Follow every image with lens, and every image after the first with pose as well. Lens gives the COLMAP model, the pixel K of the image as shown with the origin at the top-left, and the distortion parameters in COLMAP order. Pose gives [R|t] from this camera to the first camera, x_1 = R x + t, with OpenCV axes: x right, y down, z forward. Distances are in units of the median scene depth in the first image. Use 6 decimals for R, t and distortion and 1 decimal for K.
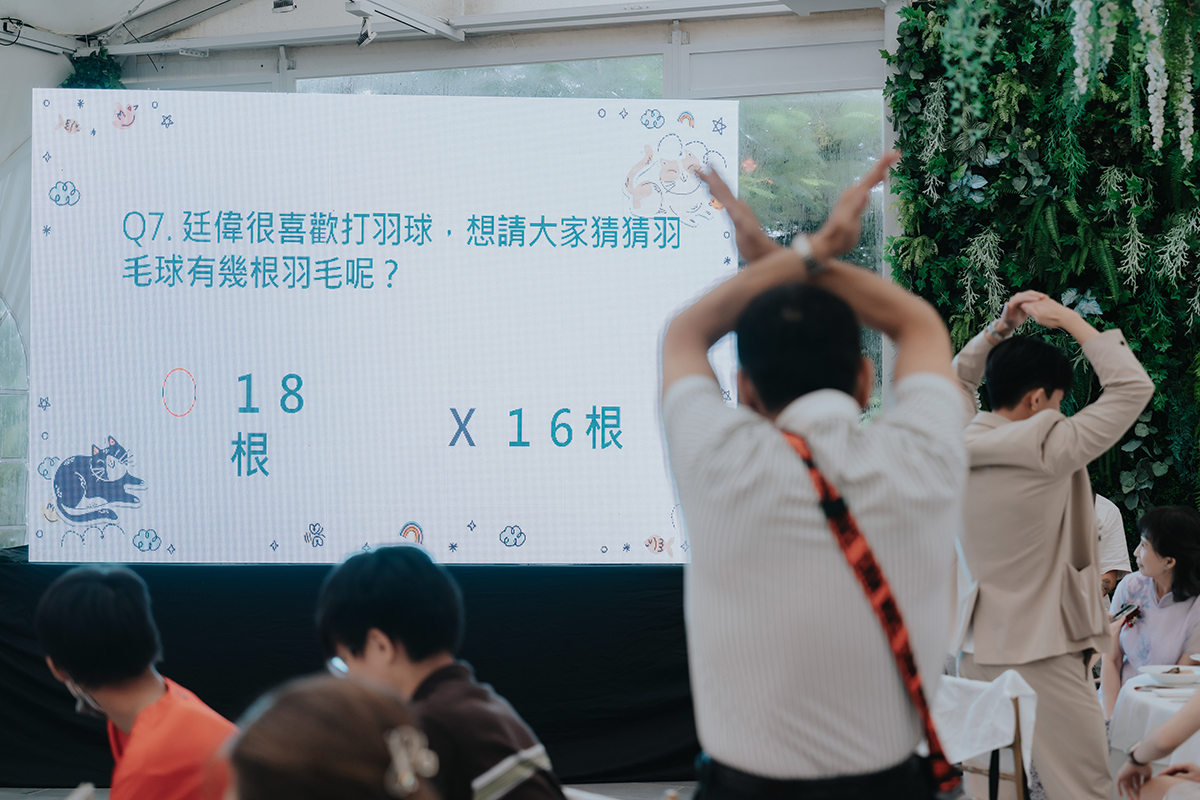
lens RADIAL K [[1973.6, 0, 600.0], [0, 1973.6, 400.0], [0, 0, 1]] dist [-0.010385, -0.022429]
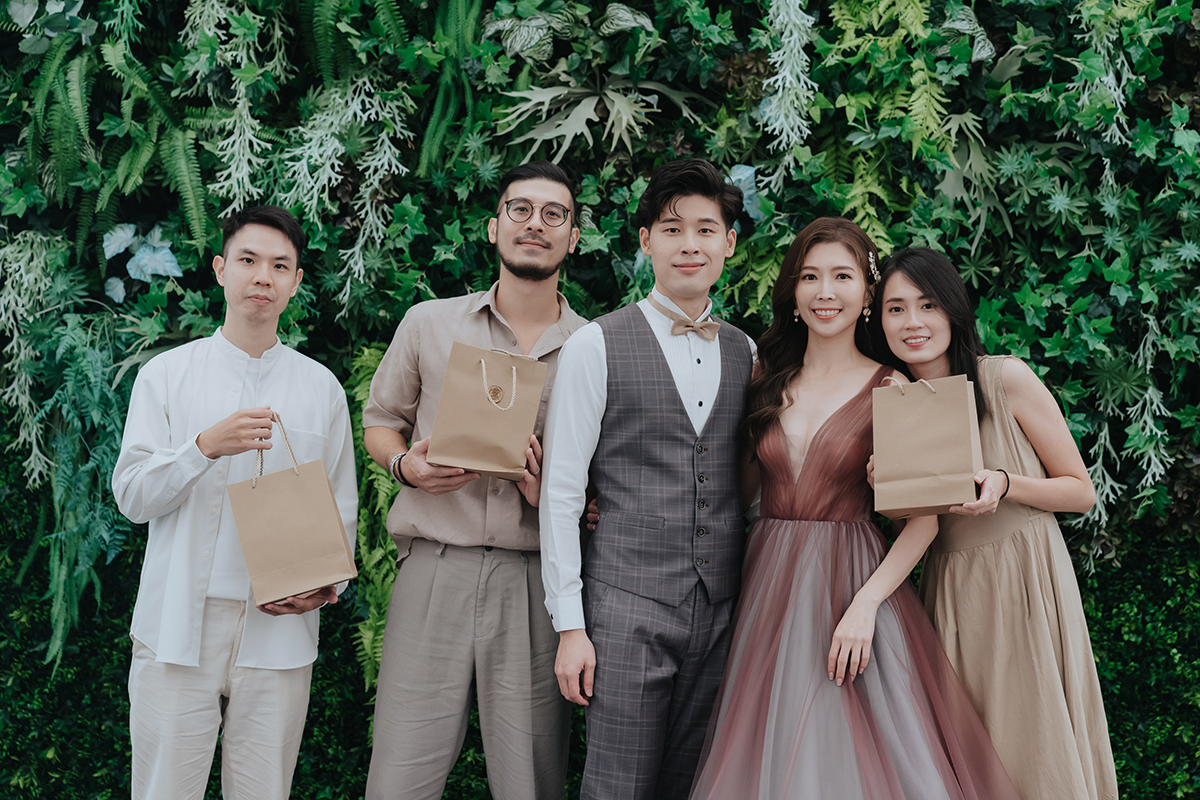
lens RADIAL K [[2006.9, 0, 600.0], [0, 2006.9, 400.0], [0, 0, 1]] dist [-0.003694, -0.036609]
pose [[0.934787, 0.010052, 0.355066, 0.173134], [-0.011914, 0.999924, 0.003056, -0.014279], [-0.355009, -0.007087, 0.934836, 0.478231]]
